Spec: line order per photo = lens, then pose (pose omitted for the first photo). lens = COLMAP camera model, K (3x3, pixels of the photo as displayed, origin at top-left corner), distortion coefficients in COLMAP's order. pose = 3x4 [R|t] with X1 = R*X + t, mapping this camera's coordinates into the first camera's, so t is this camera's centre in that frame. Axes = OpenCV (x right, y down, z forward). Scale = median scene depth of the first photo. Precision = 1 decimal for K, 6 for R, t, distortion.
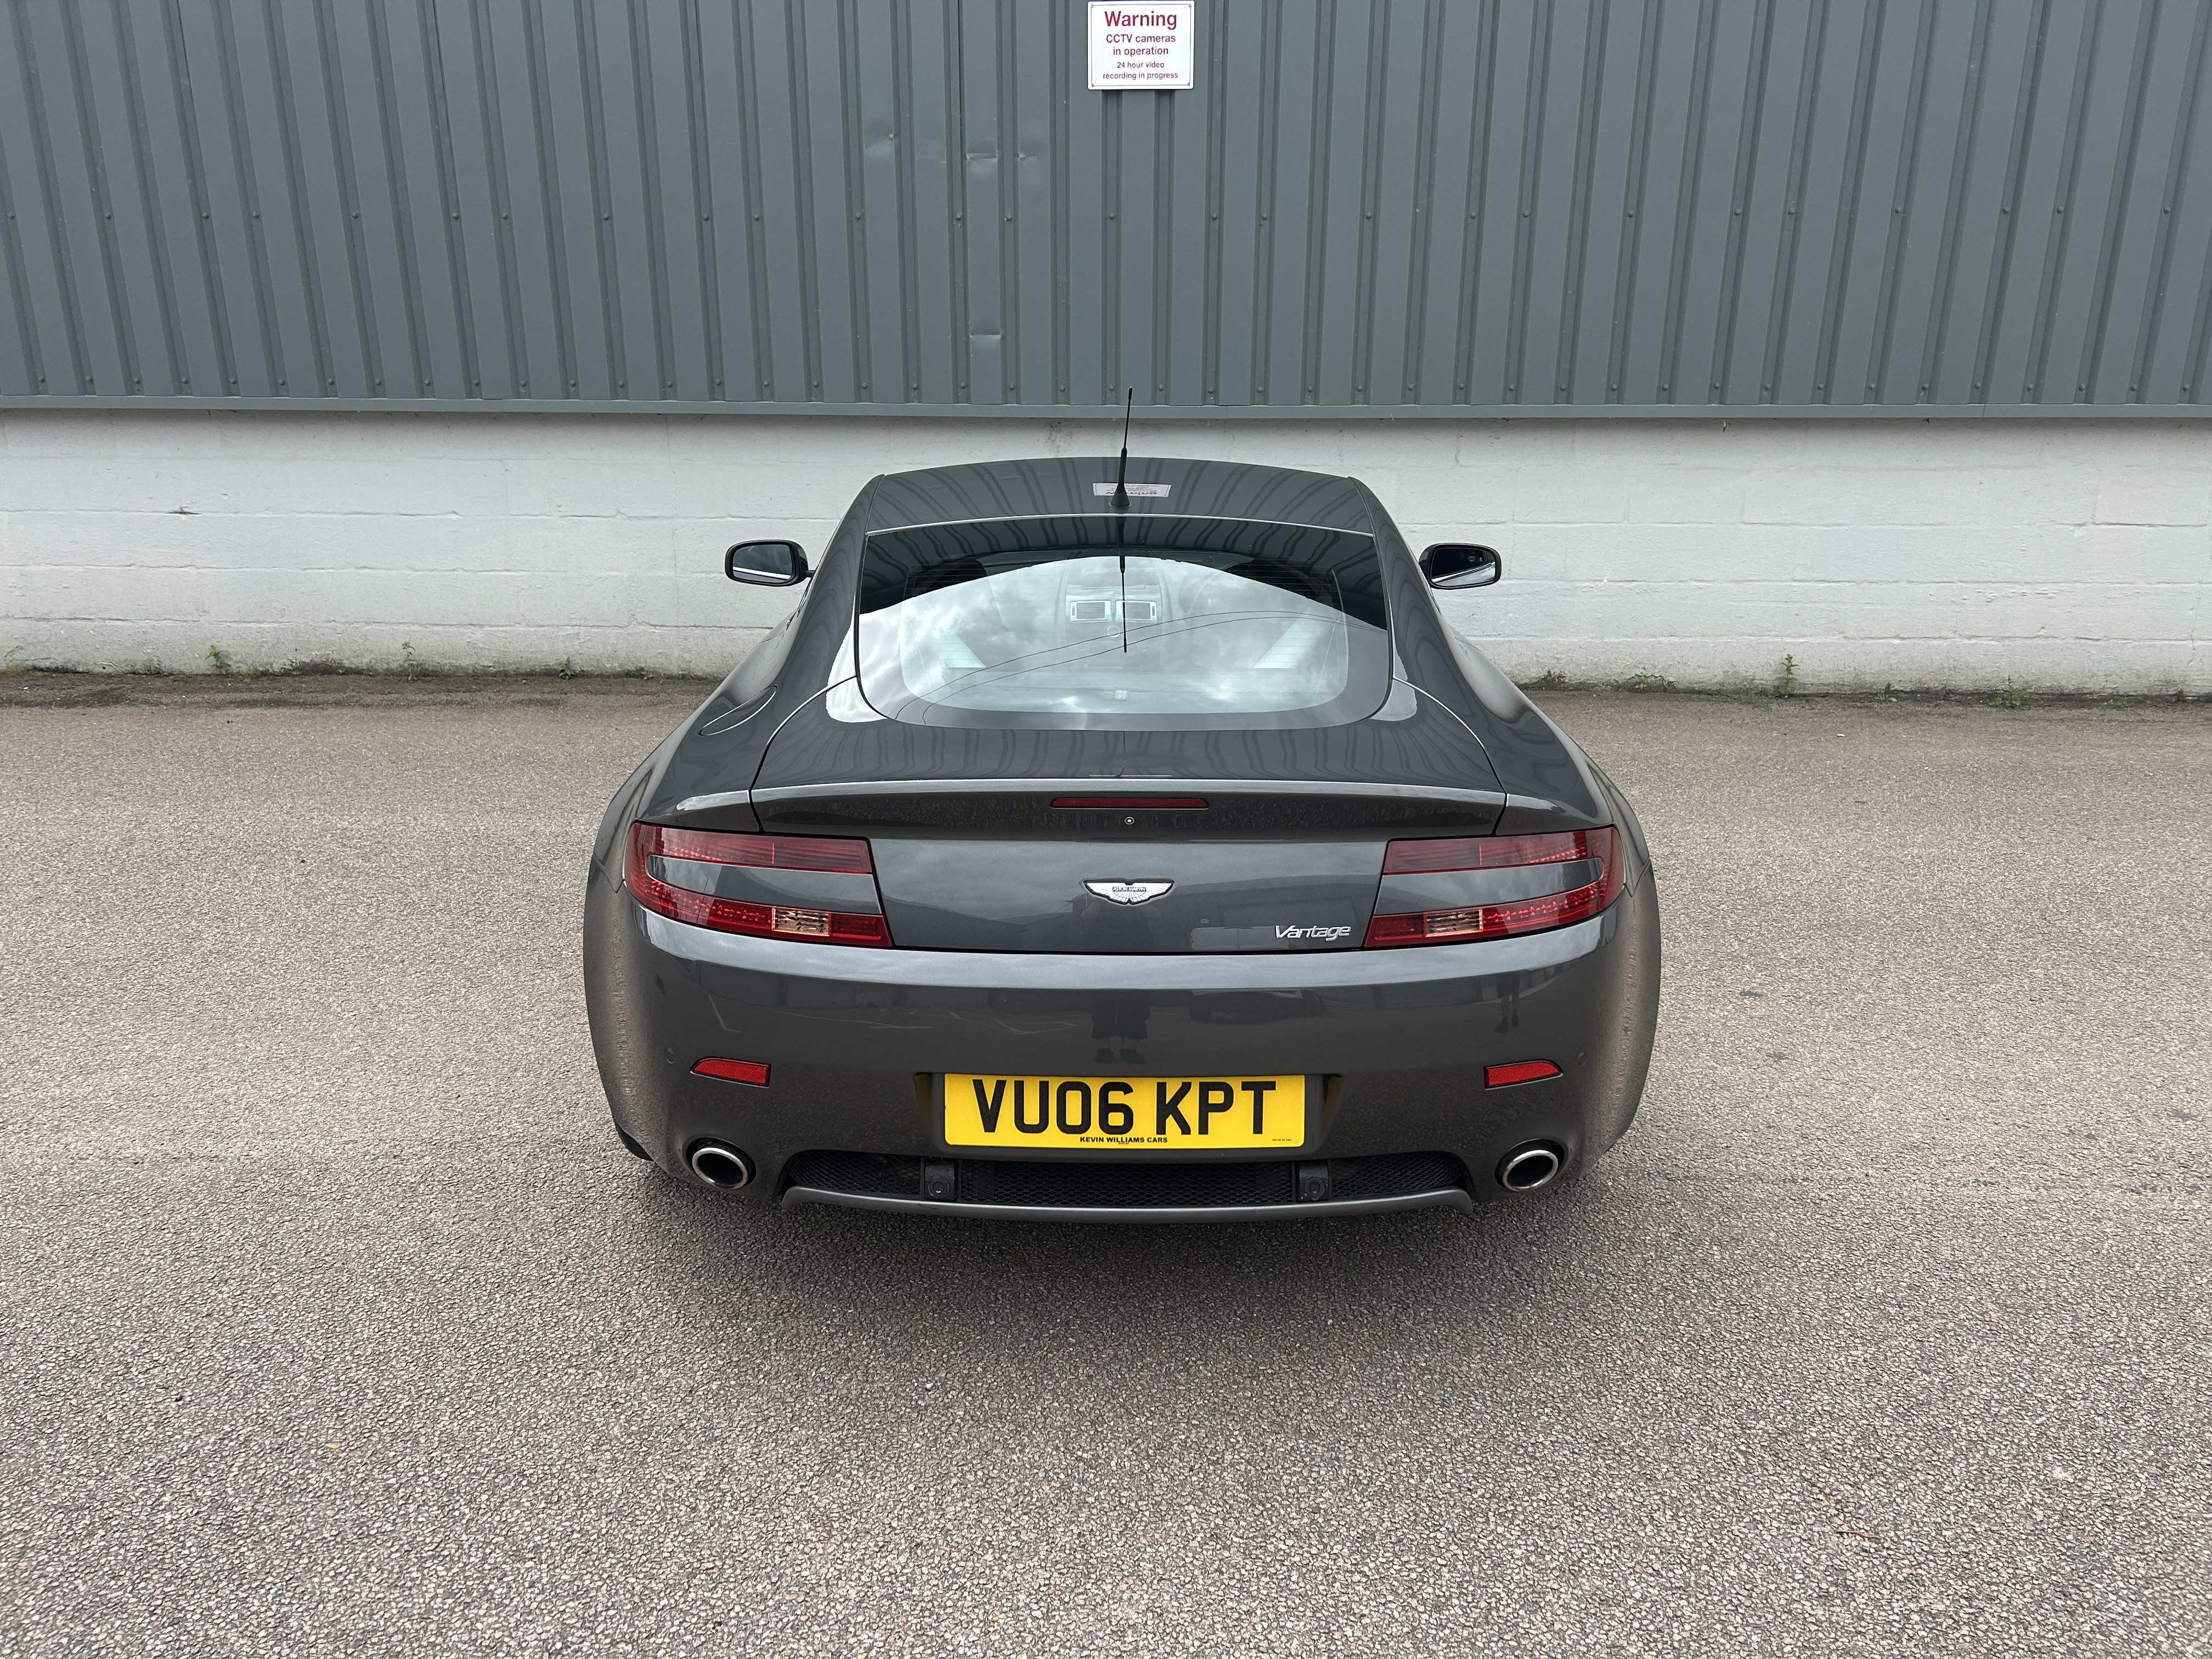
lens RADIAL K [[1673.4, 0, 1103.6], [0, 1673.4, 840.7], [0, 0, 1]] dist [0.036254, -0.028123]
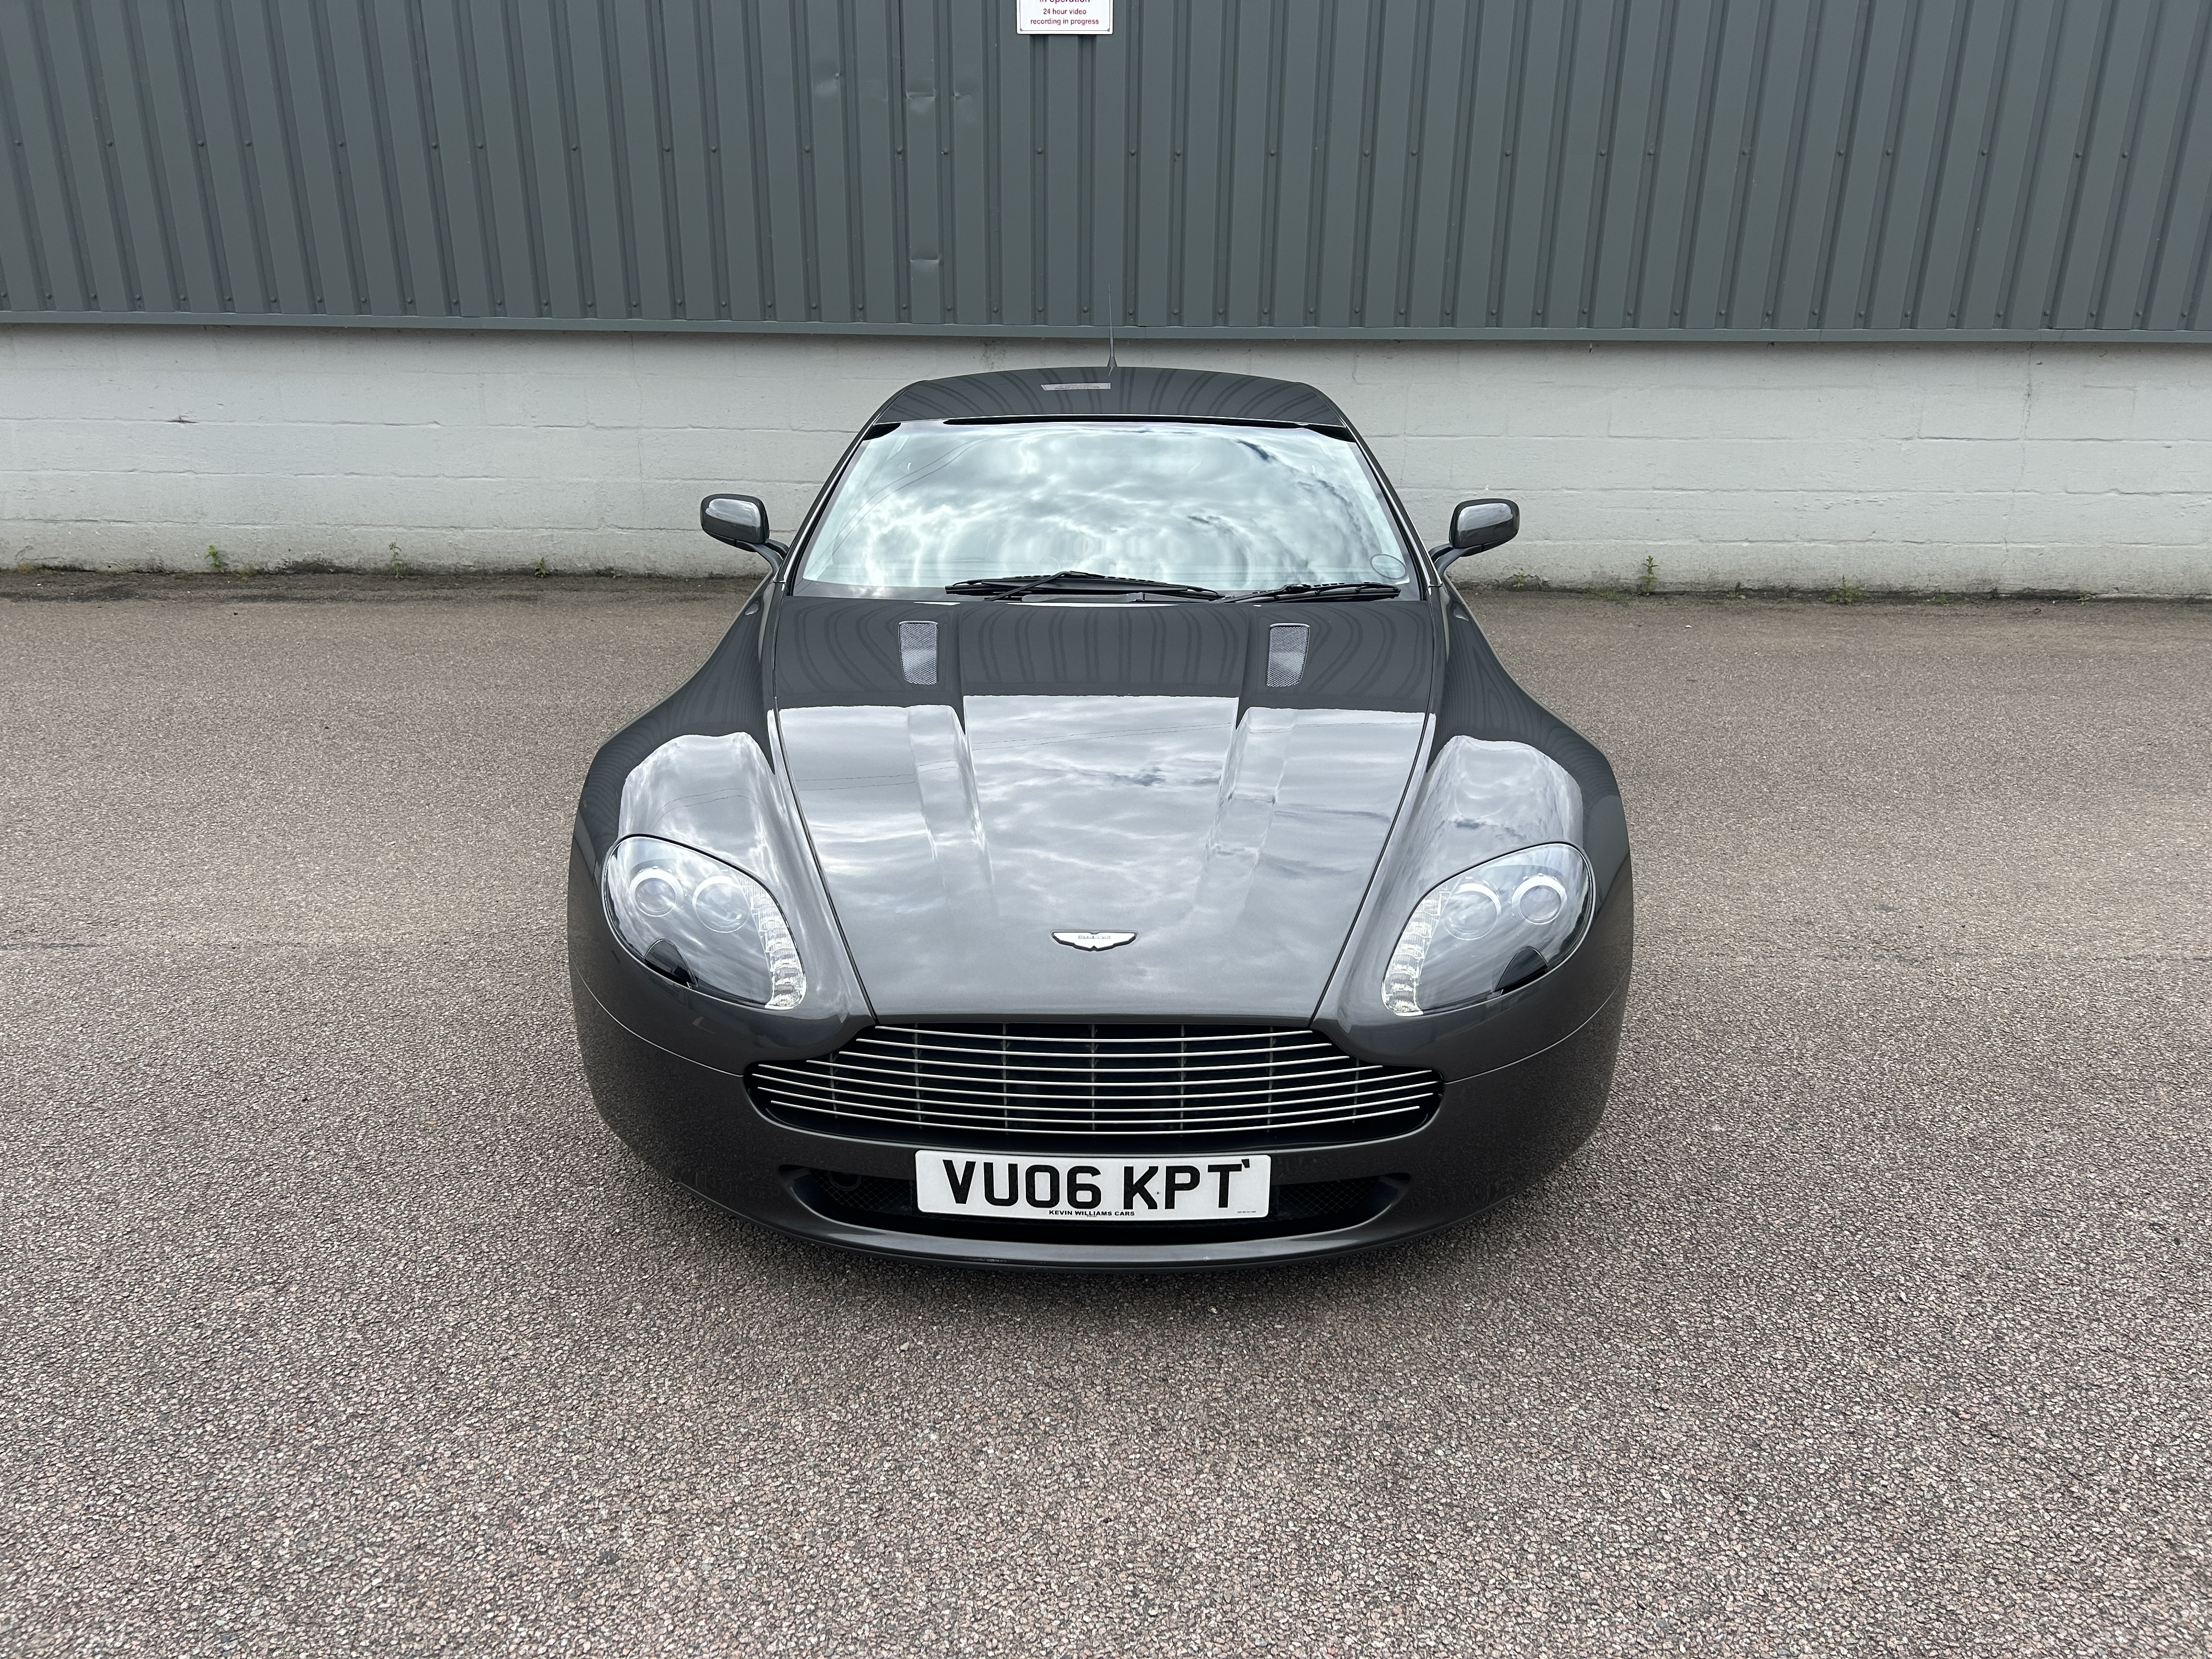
lens RADIAL K [[1676.7, 0, 1096.1], [0, 1676.7, 843.4], [0, 0, 1]] dist [0.024959, -0.005092]
pose [[0.999638, -0.003090, 0.026737, 0.011280], [0.001865, 0.998953, 0.045705, 0.030572], [-0.026850, -0.045639, 0.998597, -0.122197]]
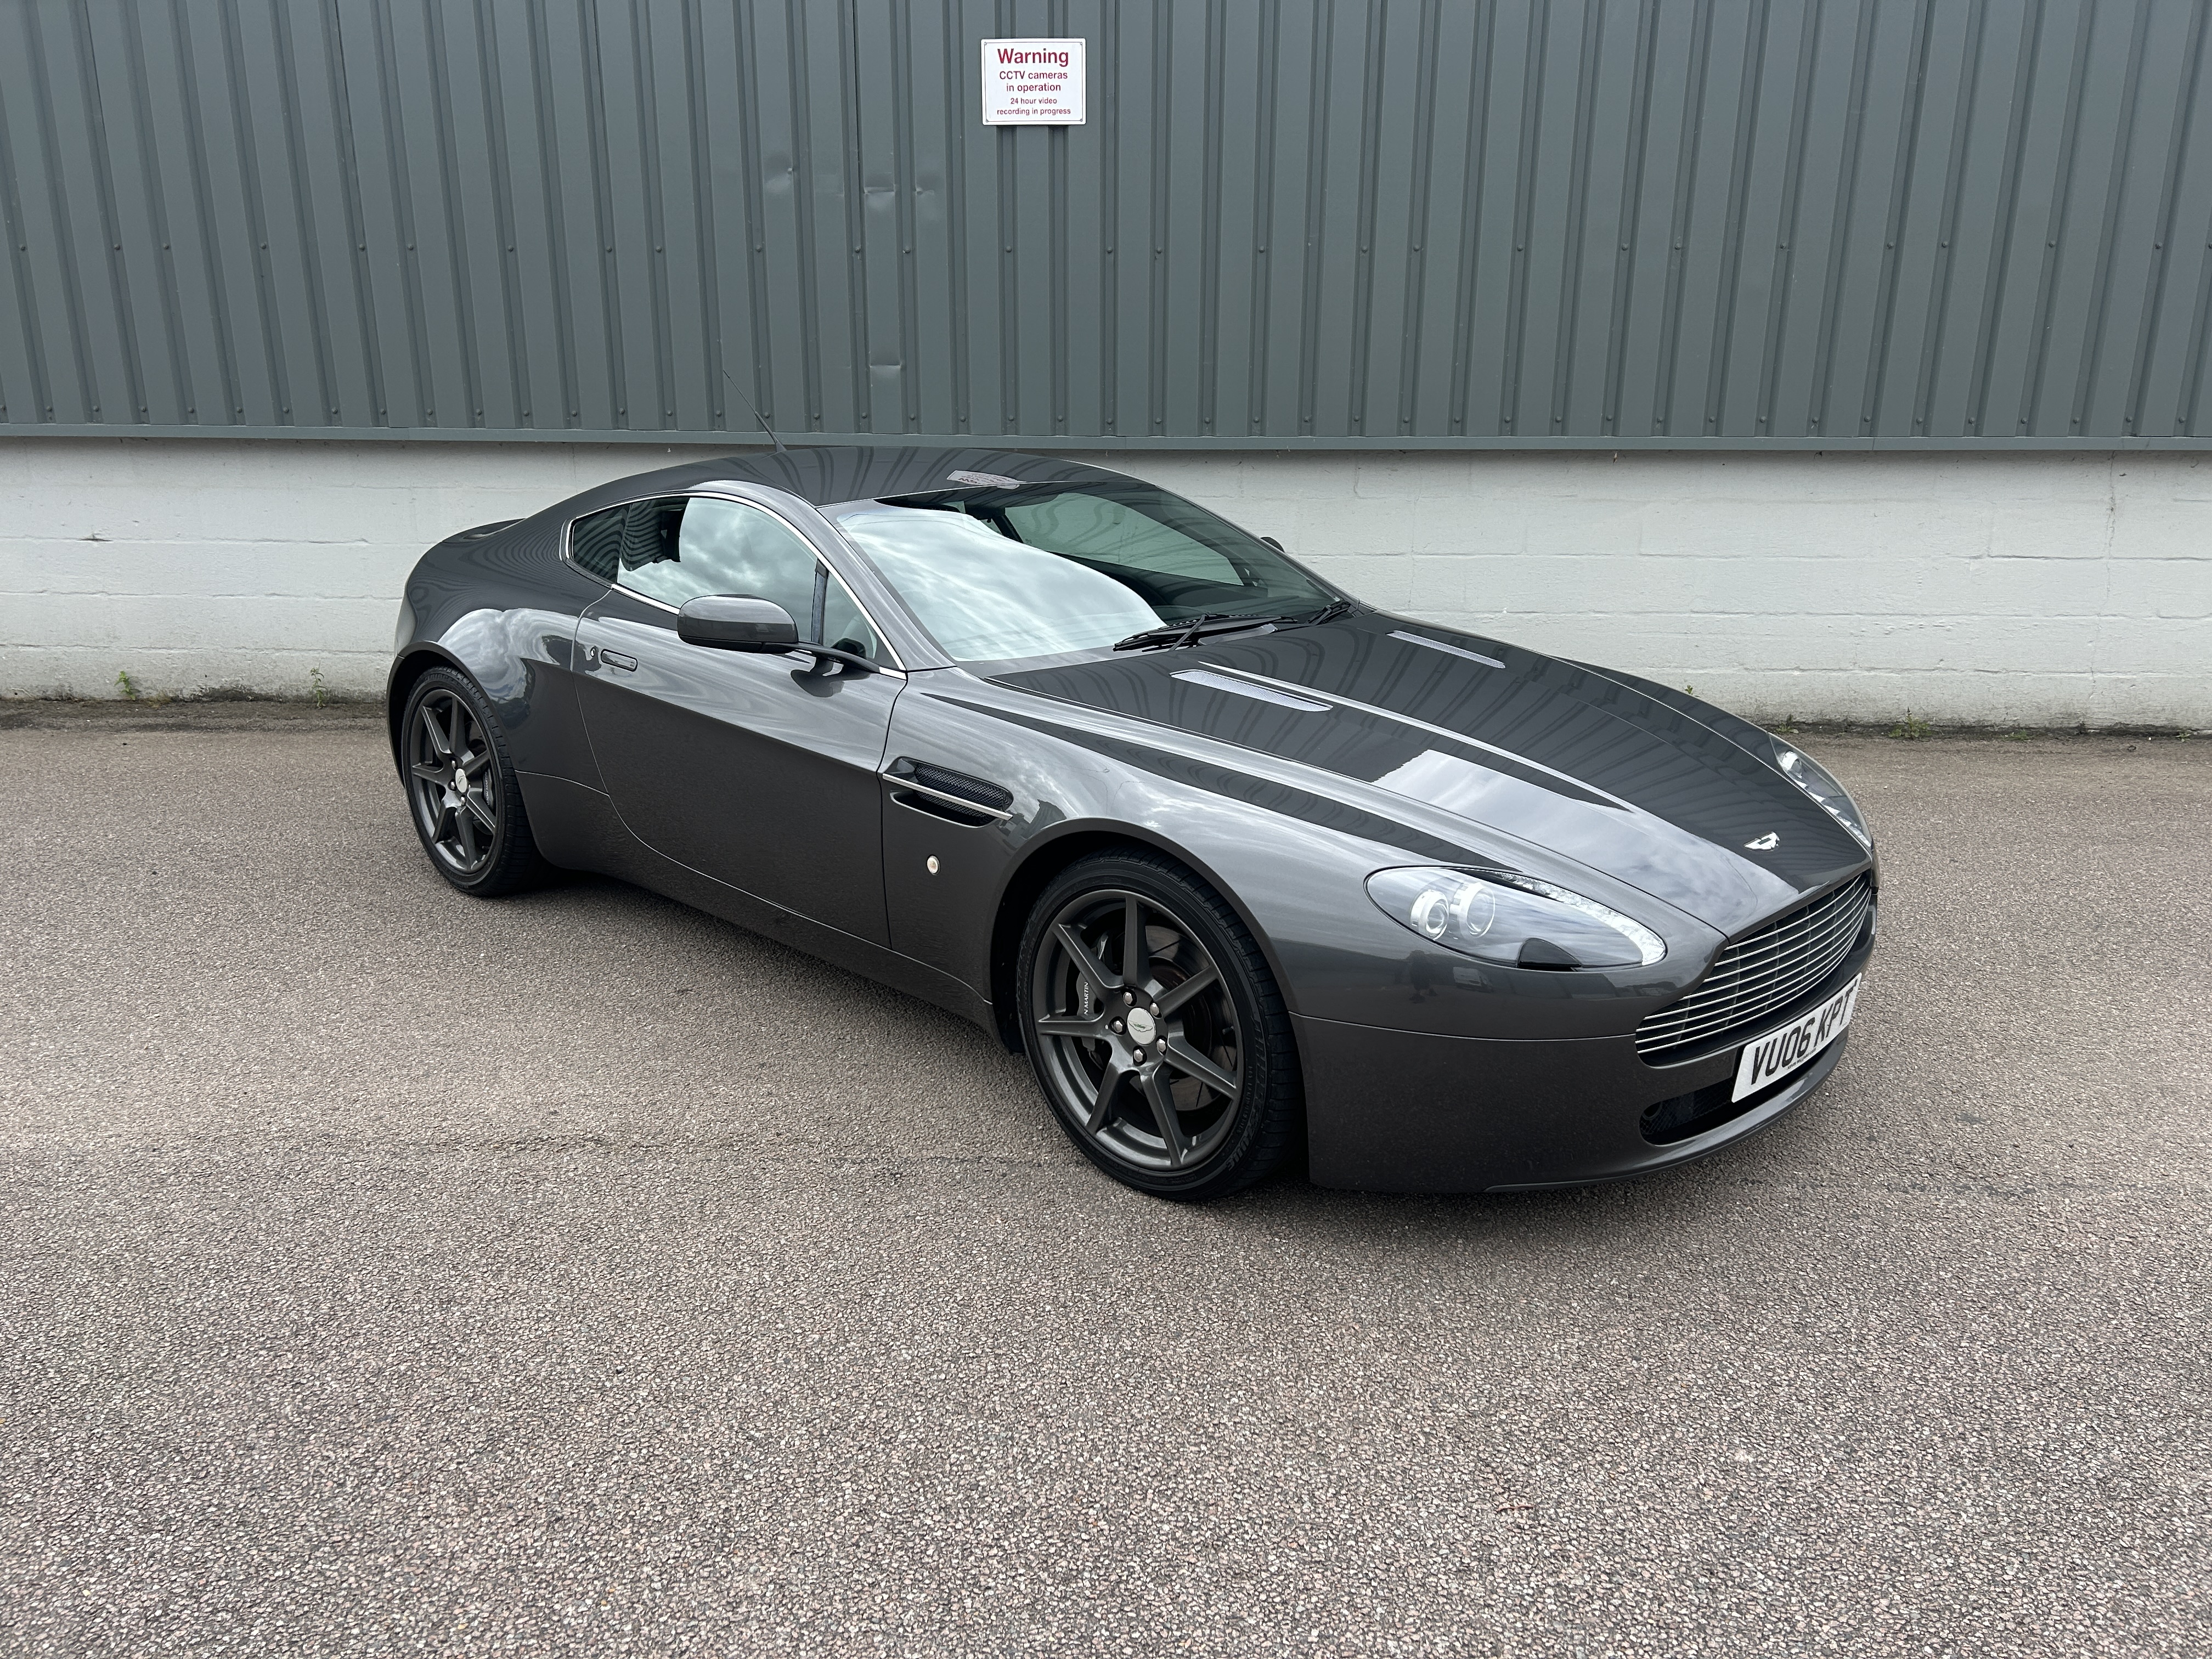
lens RADIAL K [[1669.7, 0, 1109.2], [0, 1669.7, 841.5], [0, 0, 1]] dist [0.045319, -0.041421]
pose [[0.999976, 0.004477, -0.005289, 0.074459], [-0.004654, 0.999417, -0.033825, 0.019239], [0.005135, 0.033849, 0.999414, 0.002575]]
